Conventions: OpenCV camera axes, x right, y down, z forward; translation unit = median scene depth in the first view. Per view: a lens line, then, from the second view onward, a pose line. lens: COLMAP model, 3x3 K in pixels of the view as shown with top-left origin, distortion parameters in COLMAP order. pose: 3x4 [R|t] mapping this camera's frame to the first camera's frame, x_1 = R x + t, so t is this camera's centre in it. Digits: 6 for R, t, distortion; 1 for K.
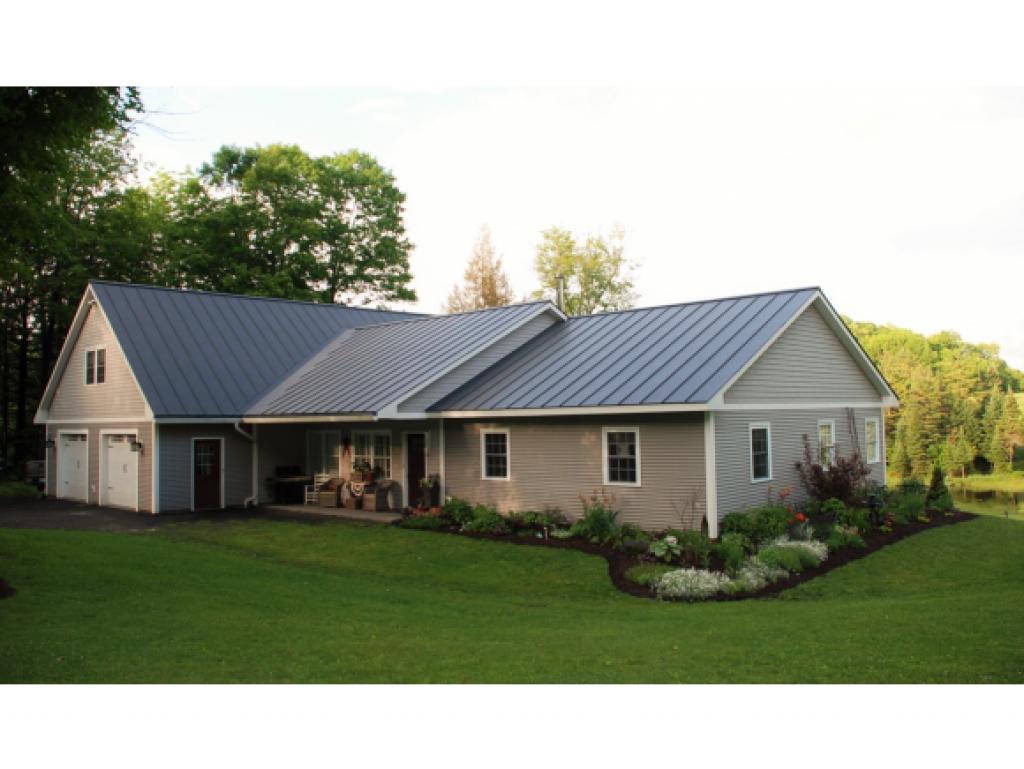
lens RADIAL K [[913.6, 0, 513.5], [0, 913.6, 376.6], [0, 0, 1]] dist [0.003557, 0.004130]
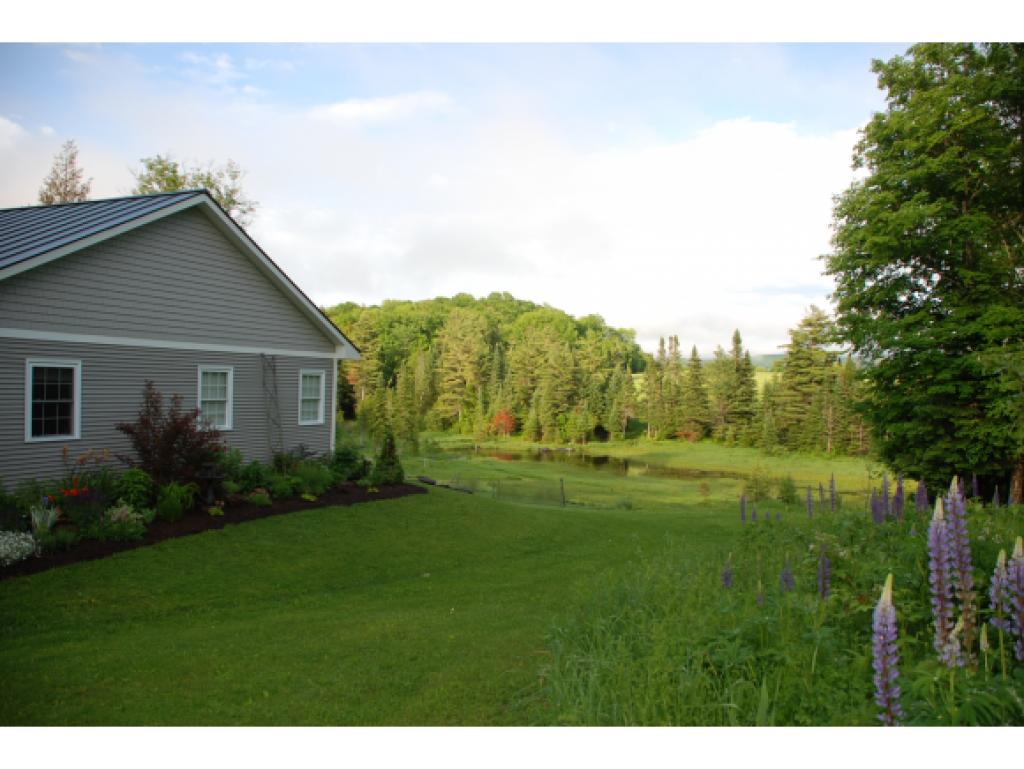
lens RADIAL K [[797.4, 0, 509.8], [0, 797.4, 391.4], [0, 0, 1]] dist [-0.012039, -0.002450]
pose [[0.959353, 0.053088, 0.277171, 0.129136], [-0.068719, 0.996529, 0.046982, 0.006439], [-0.273715, -0.064120, 0.959671, 0.091488]]
